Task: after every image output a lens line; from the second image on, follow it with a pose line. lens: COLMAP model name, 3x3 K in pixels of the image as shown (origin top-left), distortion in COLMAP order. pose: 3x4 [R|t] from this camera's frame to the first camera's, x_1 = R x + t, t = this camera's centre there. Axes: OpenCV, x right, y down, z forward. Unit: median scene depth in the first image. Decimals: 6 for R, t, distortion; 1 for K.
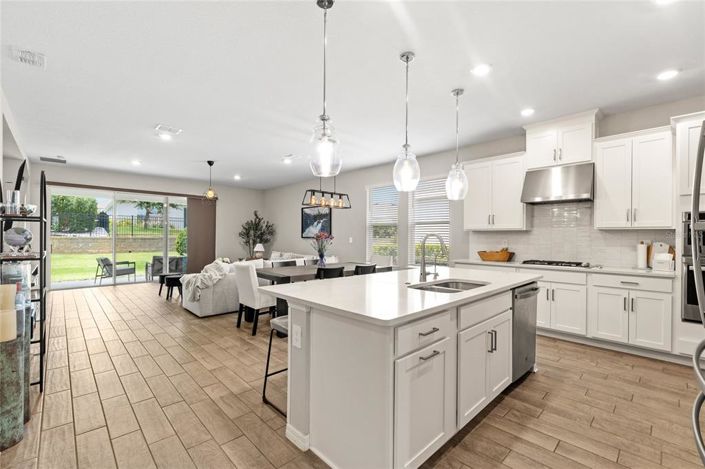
lens RADIAL K [[304.0, 0, 352.7], [0, 304.0, 232.1], [0, 0, 1]] dist [0.001034, 0.000245]
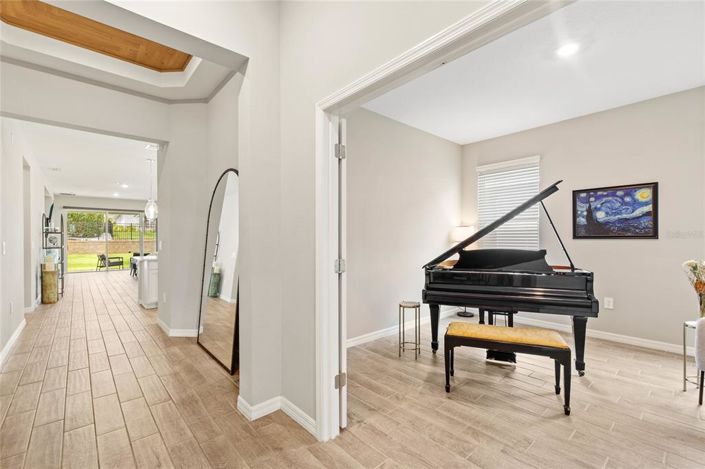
lens RADIAL K [[305.5, 0, 352.5], [0, 305.5, 234.5], [0, 0, 1]] dist [0.000476, -0.000003]
pose [[0.999296, -0.010171, -0.036108, 0.457250], [0.010258, 0.999945, 0.002224, -0.002907], [0.036083, -0.002593, 0.999345, -0.446727]]
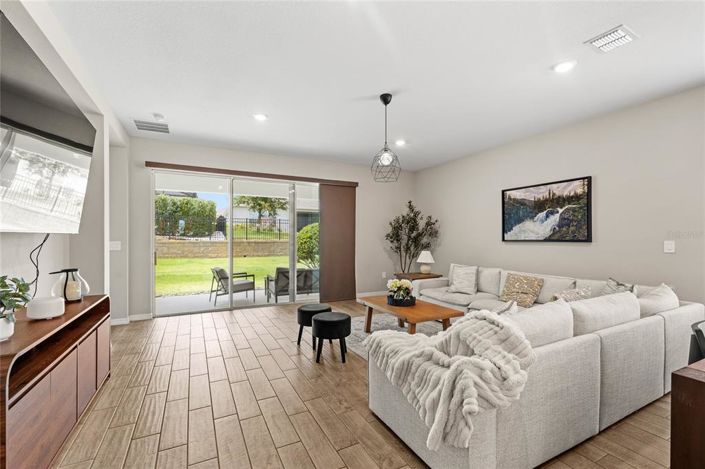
lens RADIAL K [[305.5, 0, 352.5], [0, 305.5, 234.5], [0, 0, 1]] dist [0.000476, -0.000003]
pose [[0.959189, -0.009114, -0.282618, -0.272077], [0.008624, 0.999958, -0.002977, 0.004832], [0.282634, 0.000418, 0.959228, 0.349002]]
